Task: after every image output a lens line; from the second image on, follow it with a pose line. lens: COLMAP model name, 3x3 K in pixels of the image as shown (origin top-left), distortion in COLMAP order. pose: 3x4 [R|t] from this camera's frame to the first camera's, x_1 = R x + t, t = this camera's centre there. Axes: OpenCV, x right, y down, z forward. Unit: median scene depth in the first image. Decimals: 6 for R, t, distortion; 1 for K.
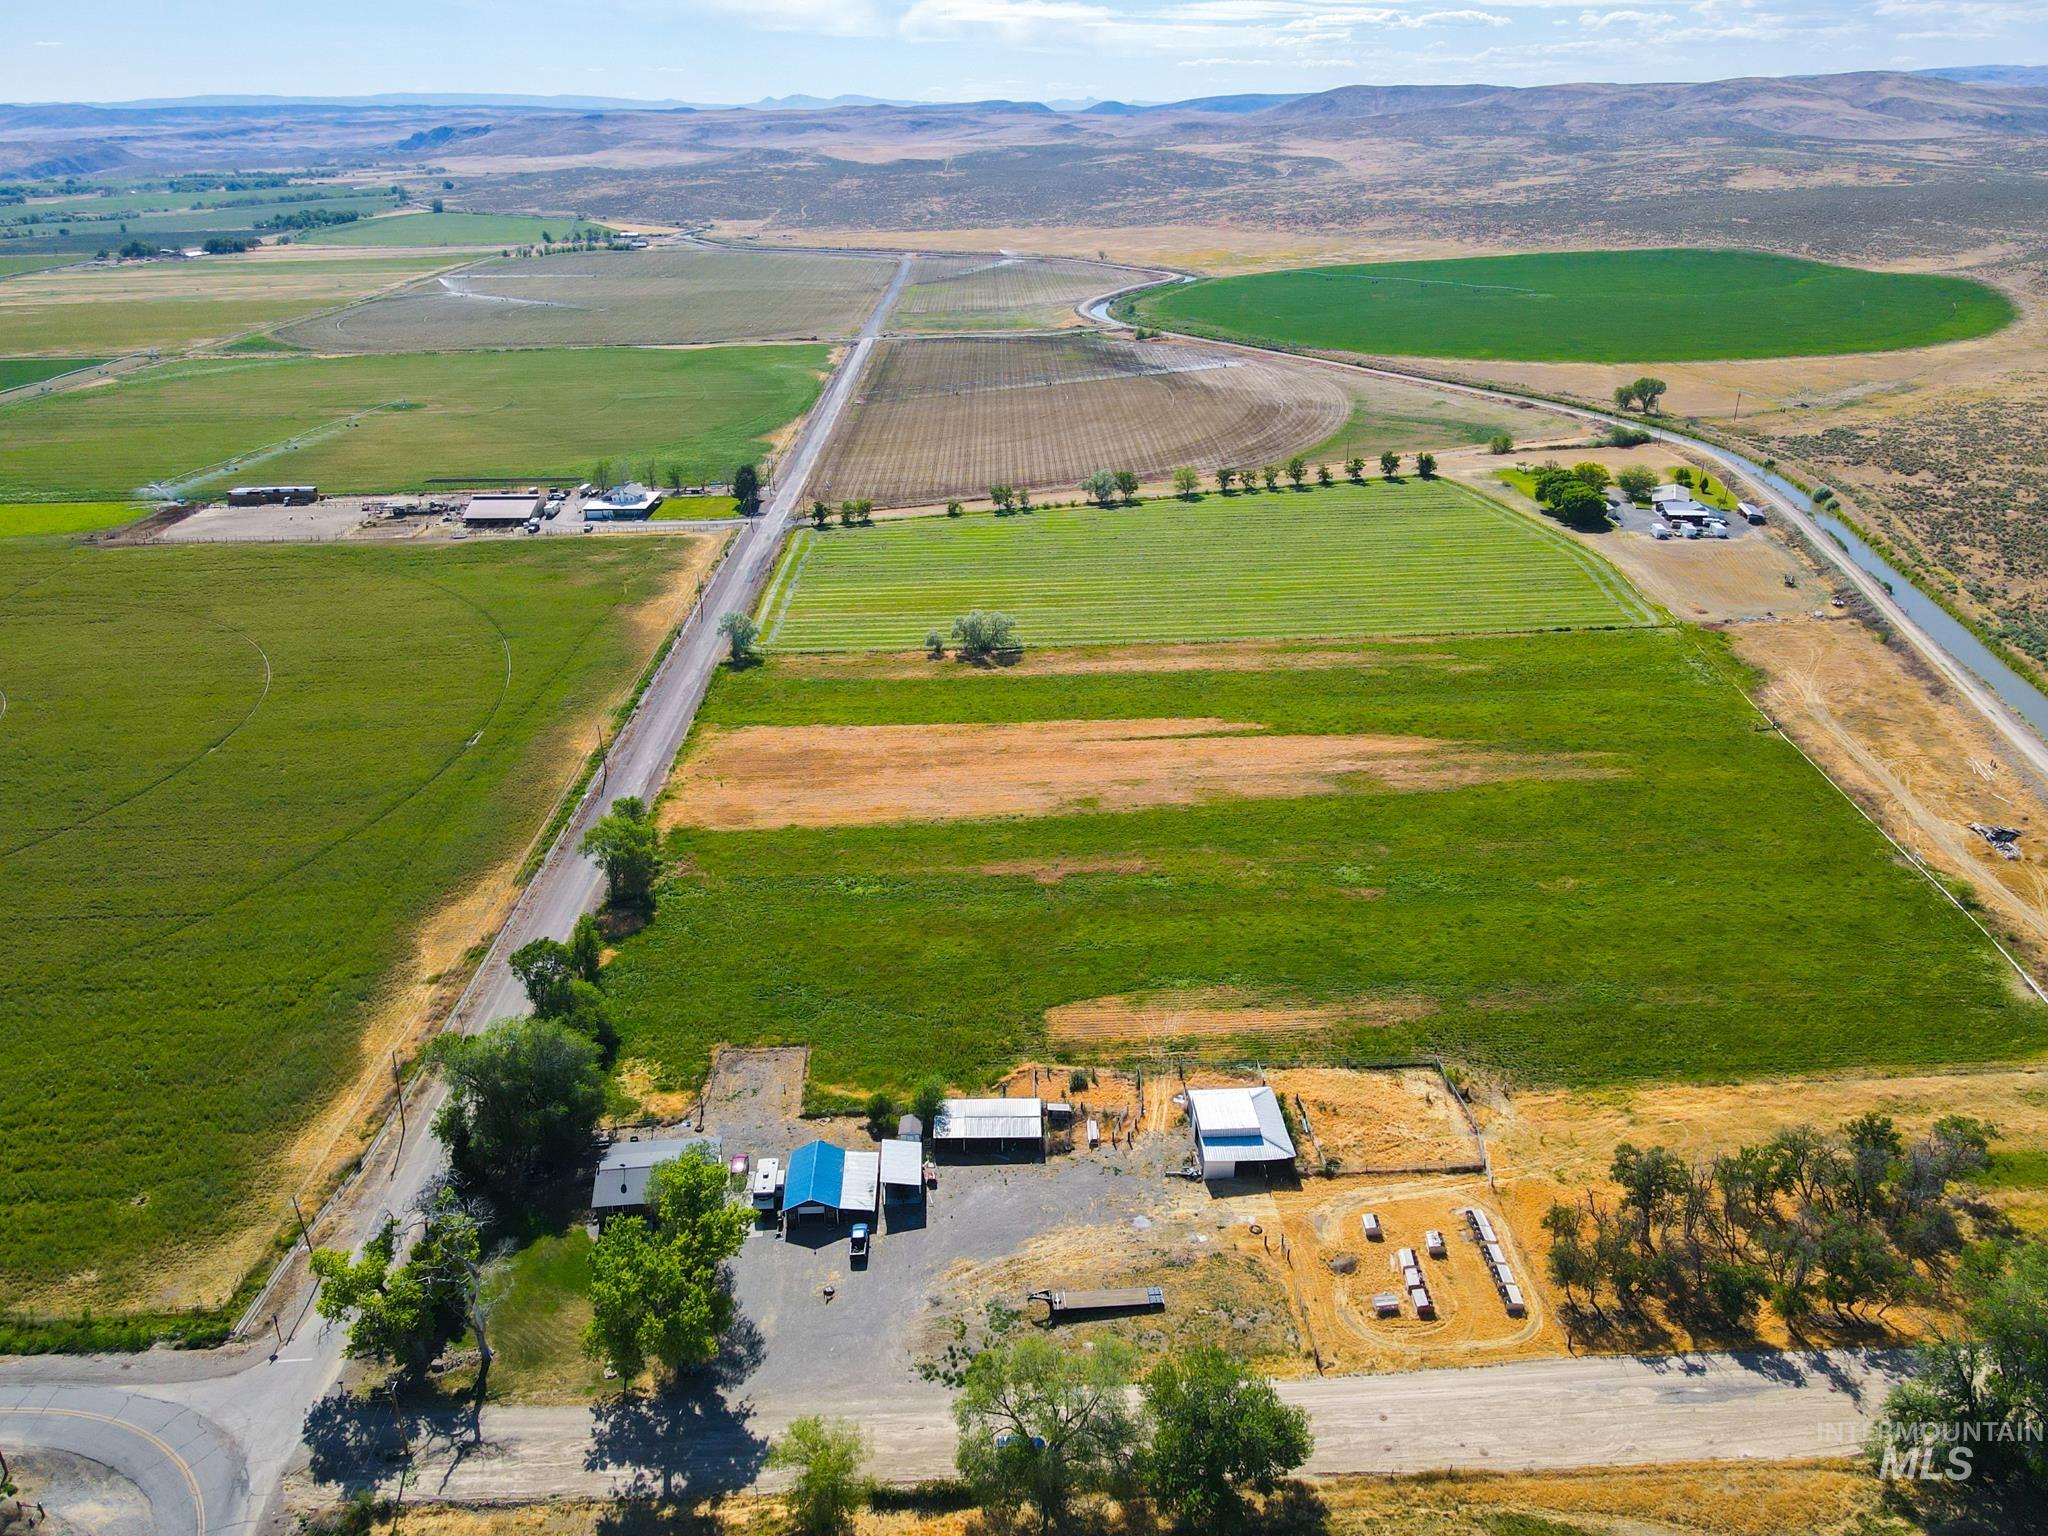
lens RADIAL K [[1498.6, 0, 1030.2], [0, 1498.6, 771.1], [0, 0, 1]] dist [-0.004404, 0.036408]
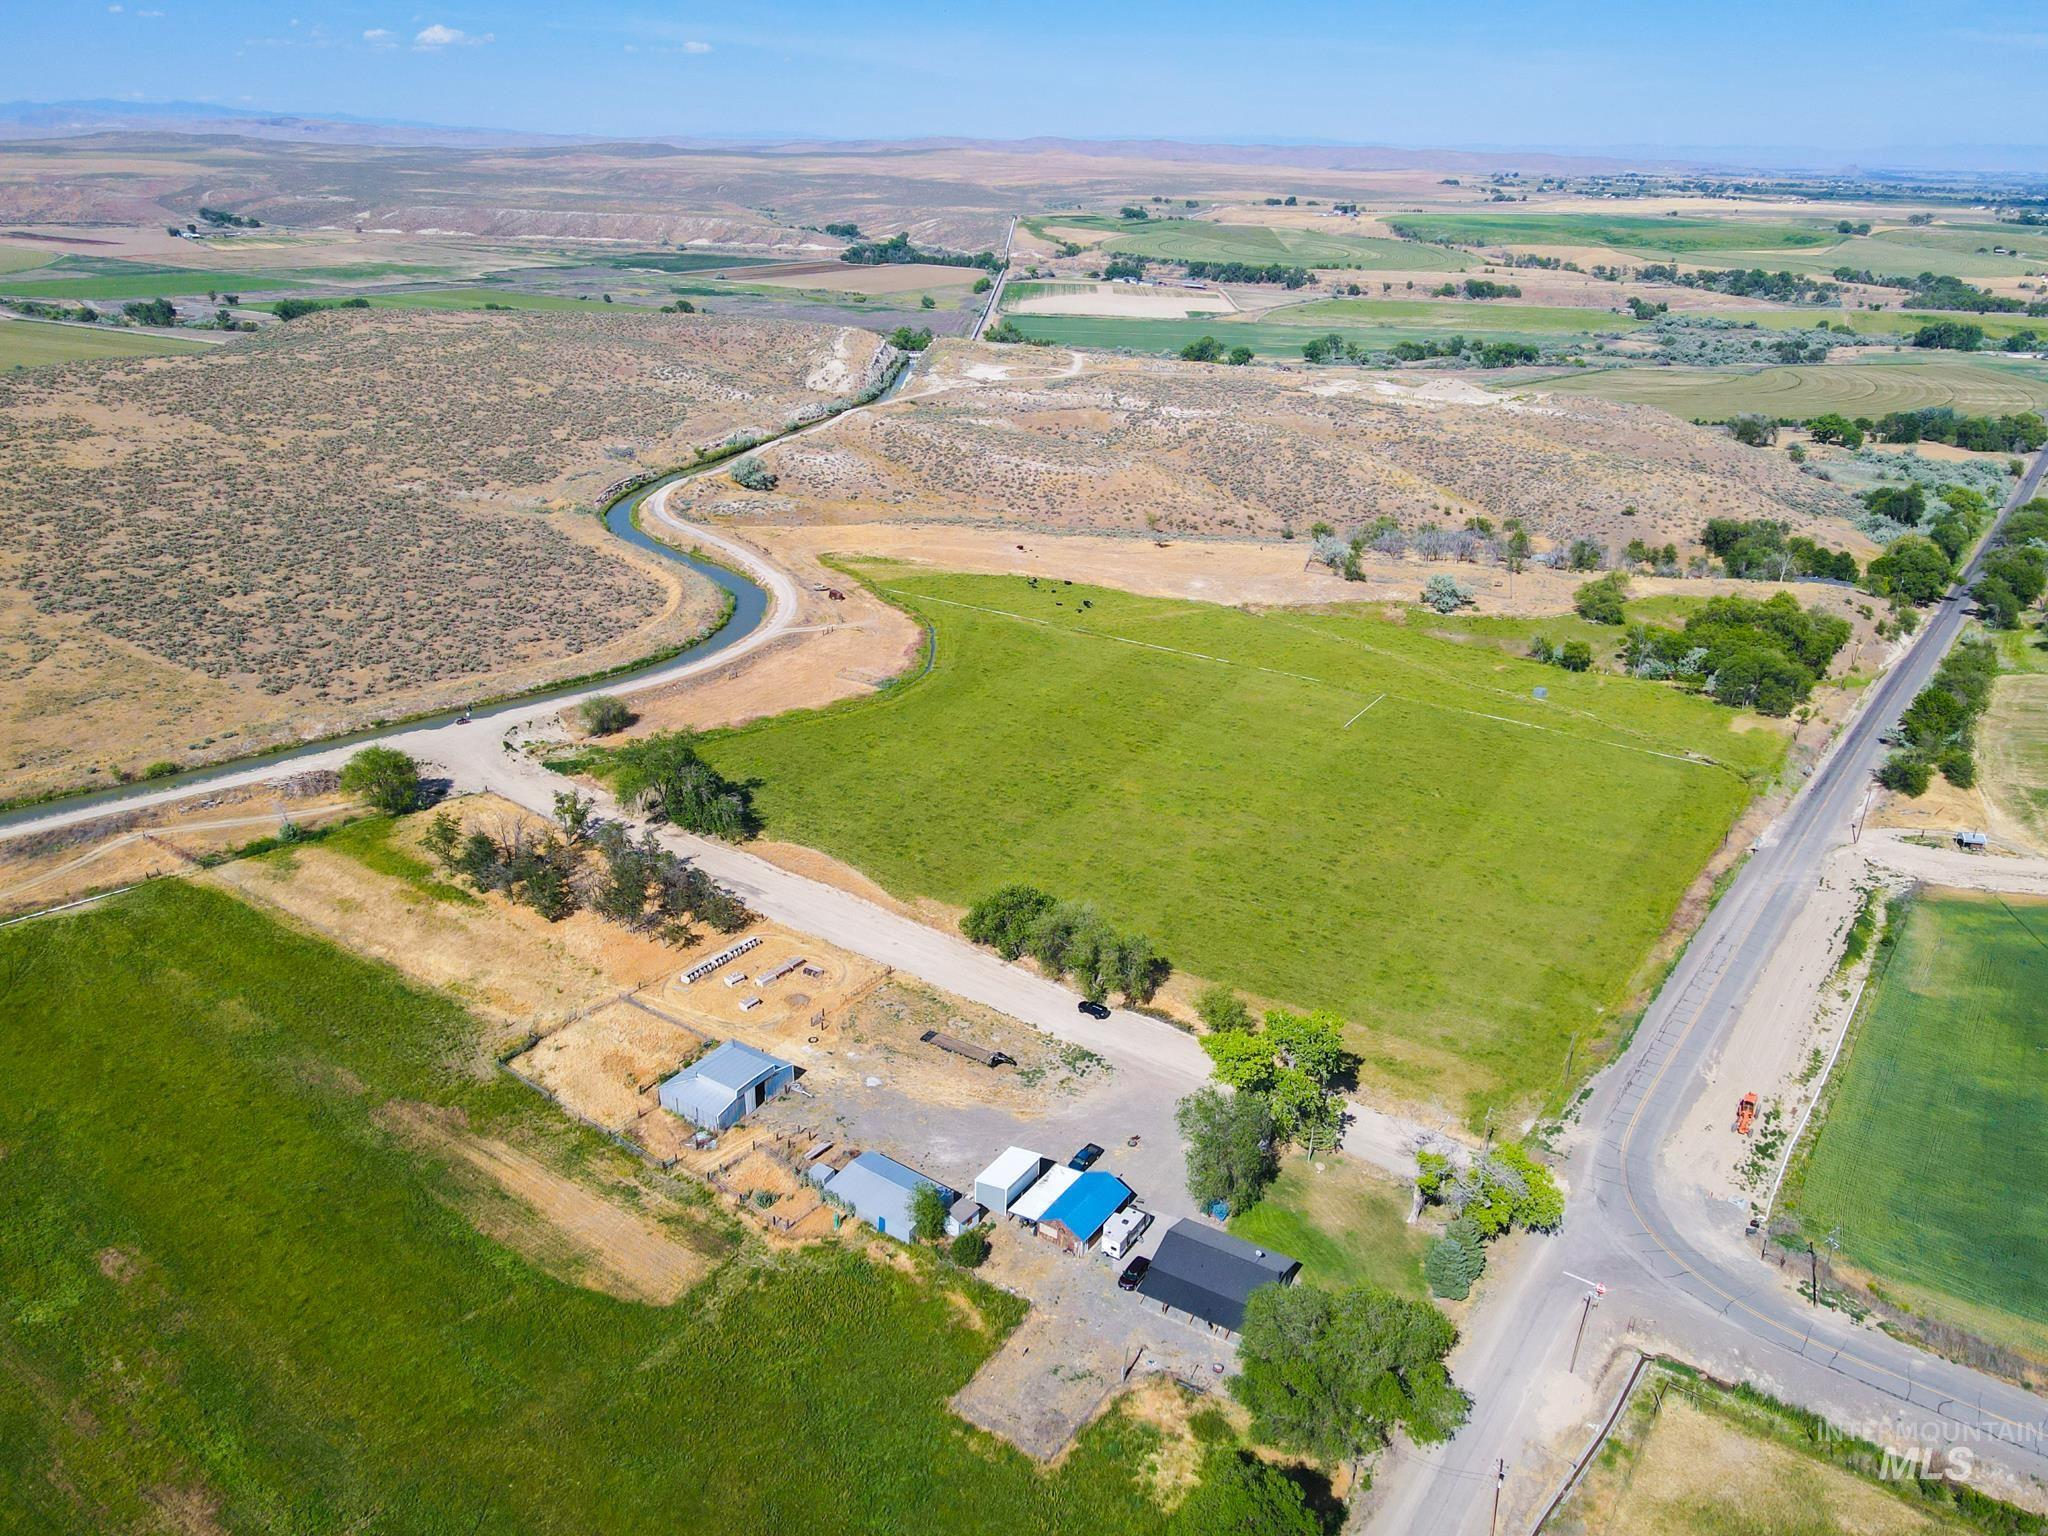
lens RADIAL K [[1498.6, 0, 1030.2], [0, 1498.6, 771.1], [0, 0, 1]] dist [-0.004404, 0.036408]
pose [[-0.806232, -0.234896, 0.542968, -0.562964], [0.224957, 0.727129, 0.648597, -0.565898], [-0.547161, 0.645064, -0.533393, 1.308090]]
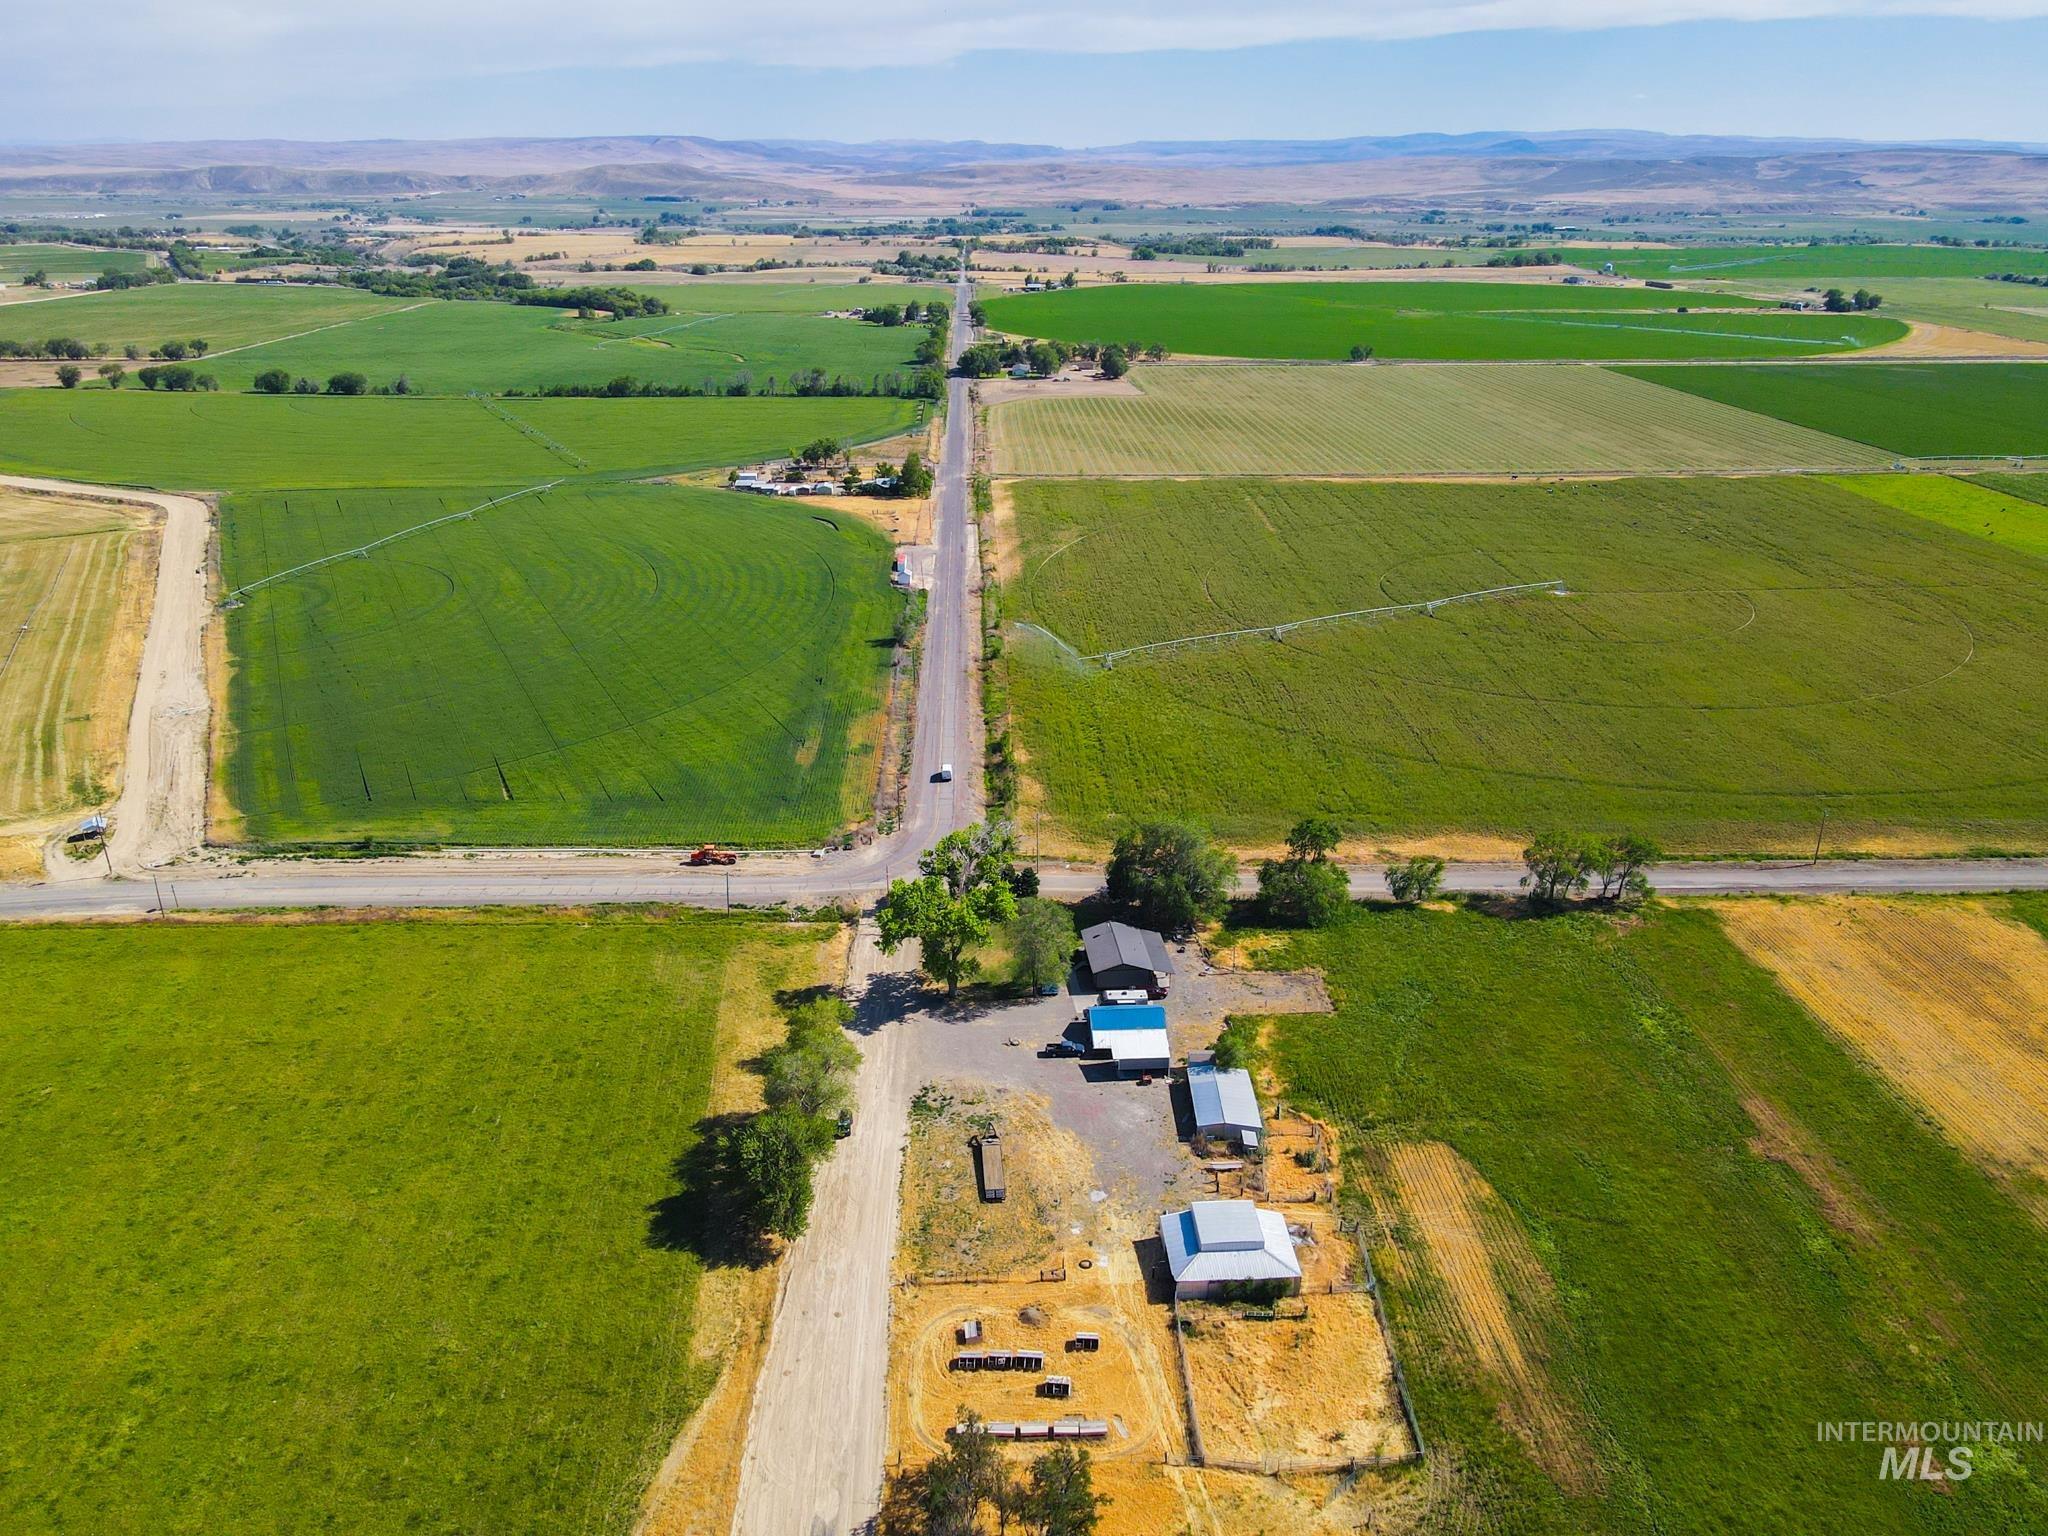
lens RADIAL K [[1498.6, 0, 1030.2], [0, 1498.6, 771.1], [0, 0, 1]] dist [-0.004404, 0.036408]
pose [[0.001809, 0.384536, -0.923108, 0.875328], [-0.401275, 0.845808, 0.351549, -0.286112], [0.915956, 0.369784, 0.155835, 0.635207]]
